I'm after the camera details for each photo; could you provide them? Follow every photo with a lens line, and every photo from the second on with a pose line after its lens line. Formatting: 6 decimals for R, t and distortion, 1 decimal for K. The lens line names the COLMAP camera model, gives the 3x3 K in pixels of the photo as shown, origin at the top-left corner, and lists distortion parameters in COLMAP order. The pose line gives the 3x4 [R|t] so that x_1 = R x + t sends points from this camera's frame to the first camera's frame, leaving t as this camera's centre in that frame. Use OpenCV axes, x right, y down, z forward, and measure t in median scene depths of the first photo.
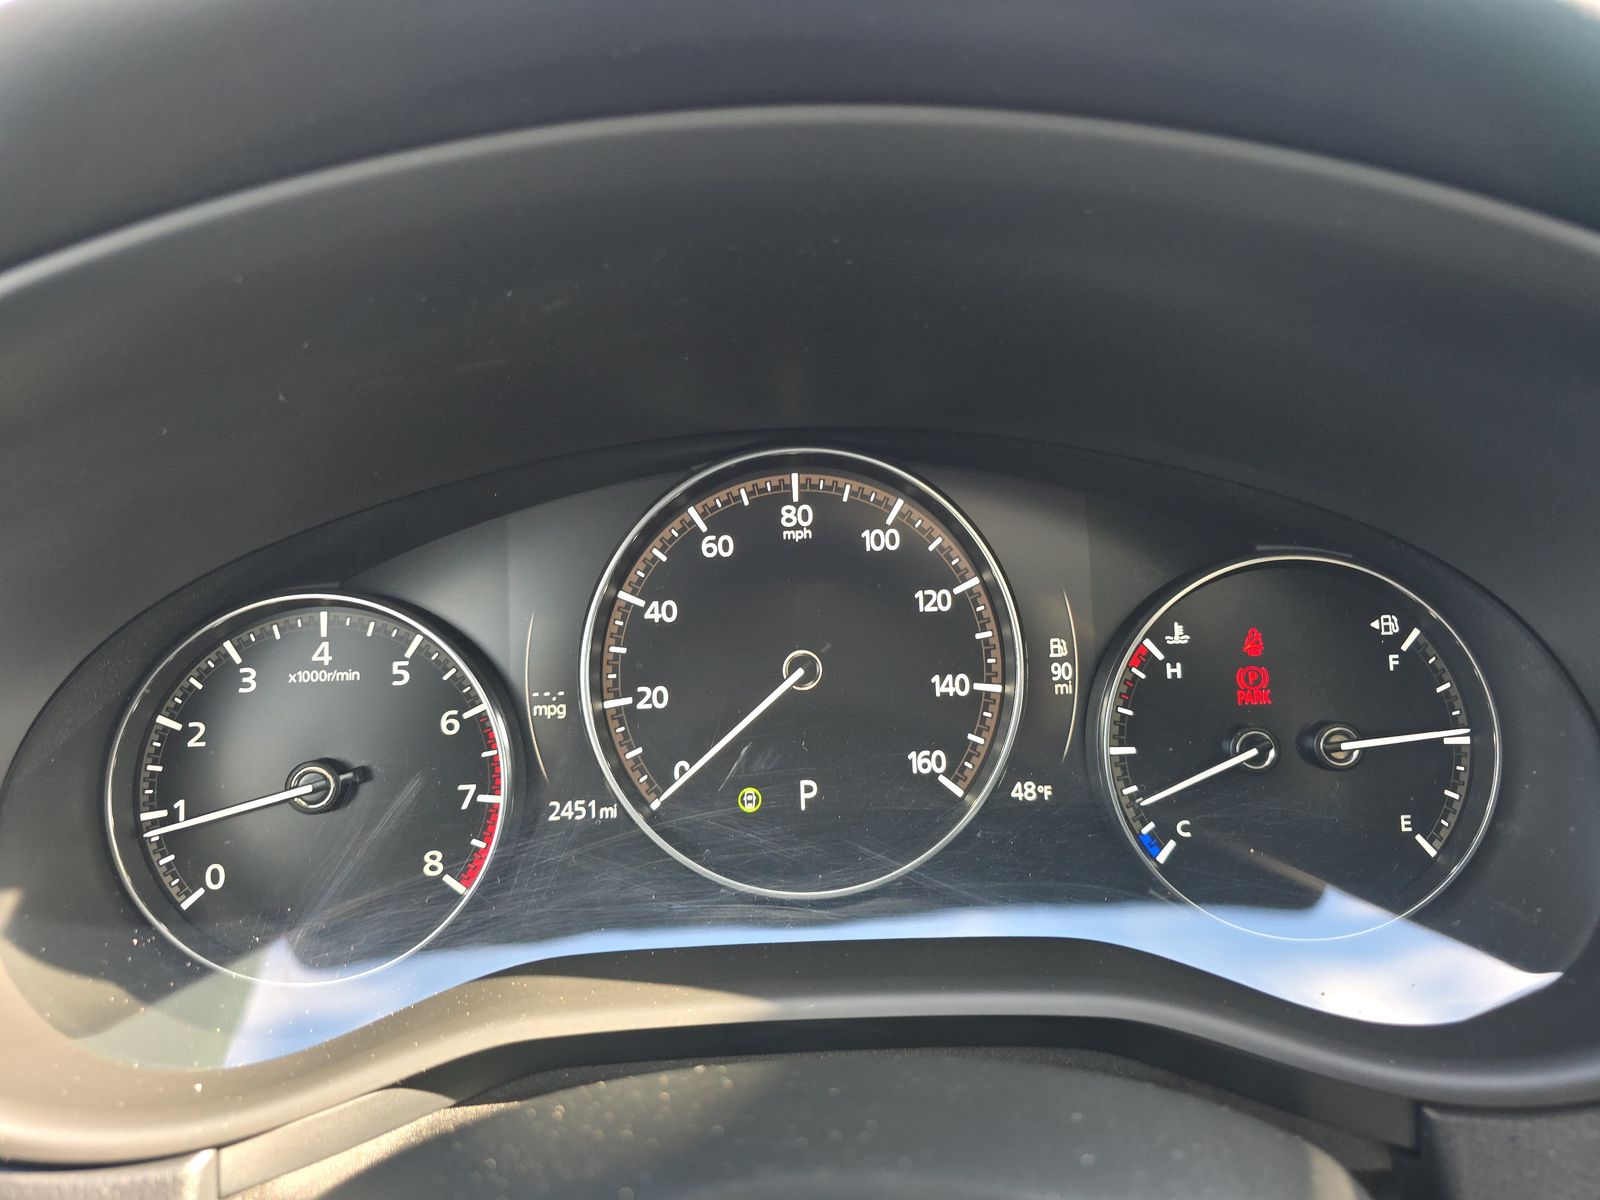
lens RADIAL K [[1069.4, 0, 801.3], [0, 1069.4, 592.4], [0, 0, 1]] dist [0.043531, -0.005088]
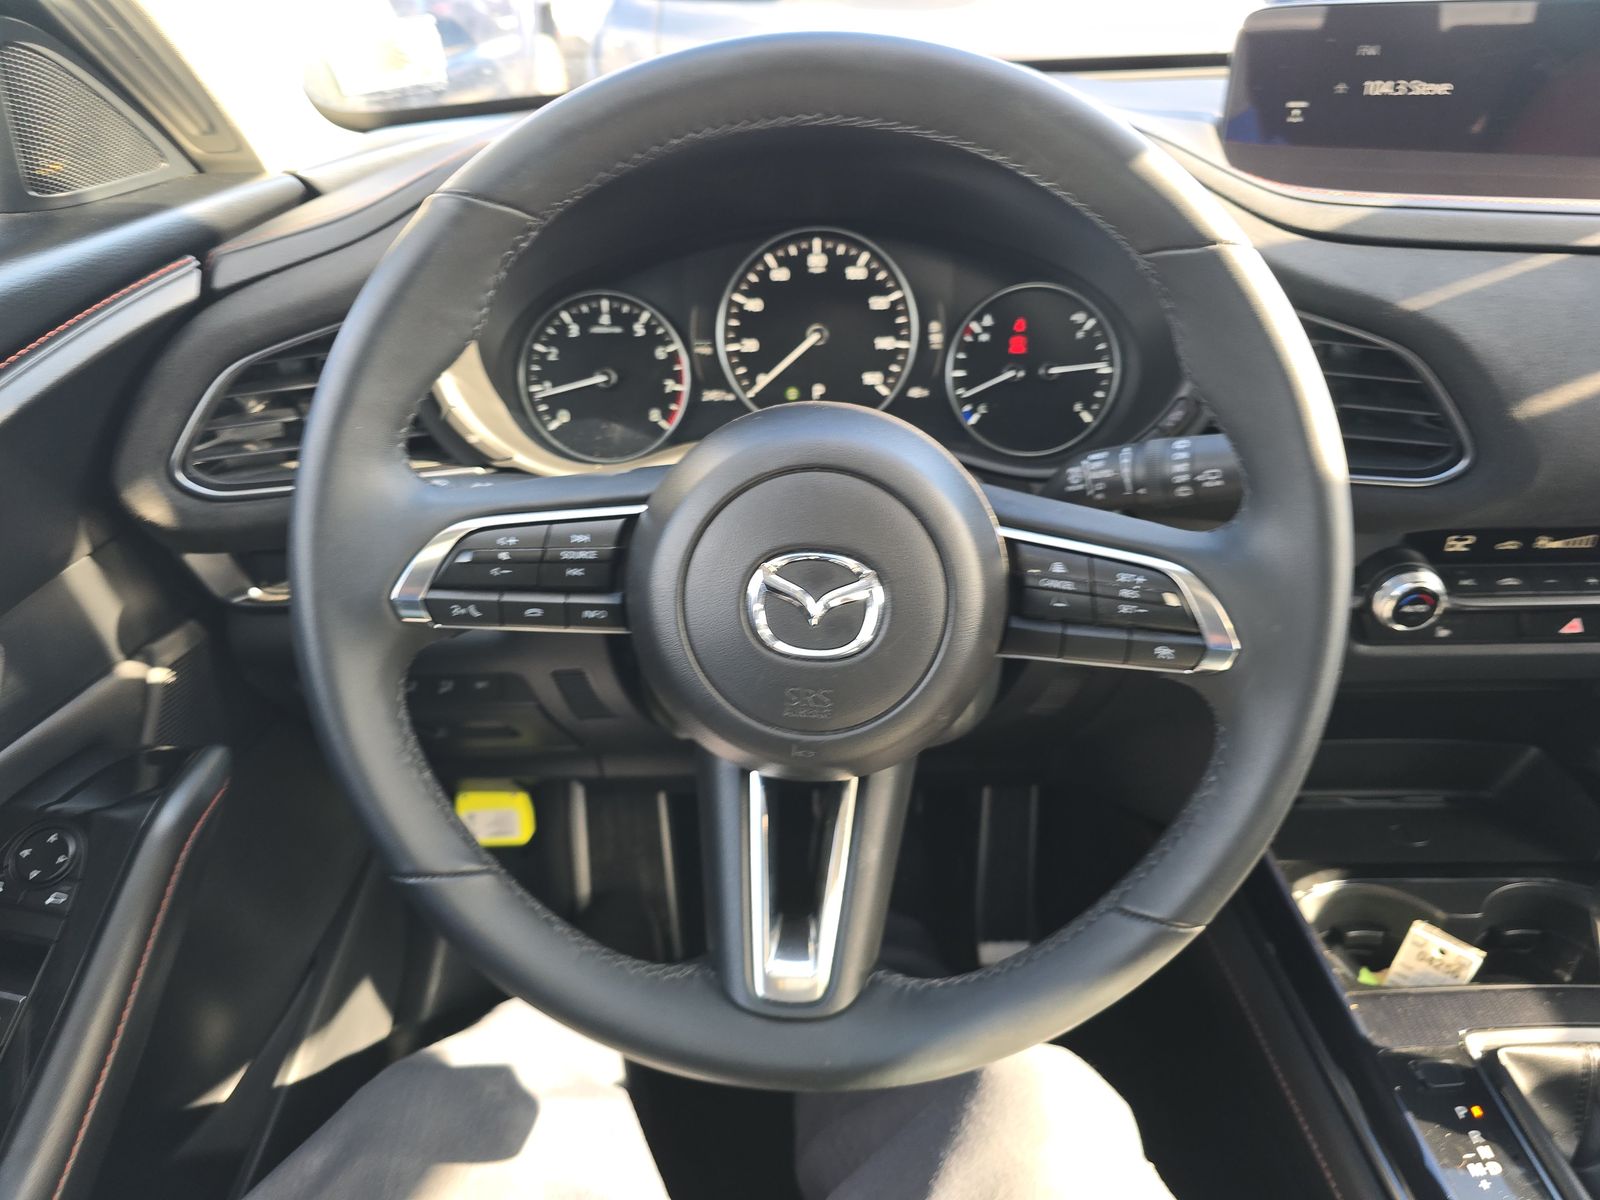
lens RADIAL K [[1069.4, 0, 802.8], [0, 1069.4, 601.8], [0, 0, 1]] dist [0.043531, -0.005088]
pose [[0.999029, 0.033032, -0.029145, 0.053724], [-0.025787, 0.974926, 0.221028, 0.123423], [0.035715, -0.220062, 0.974832, -1.288163]]
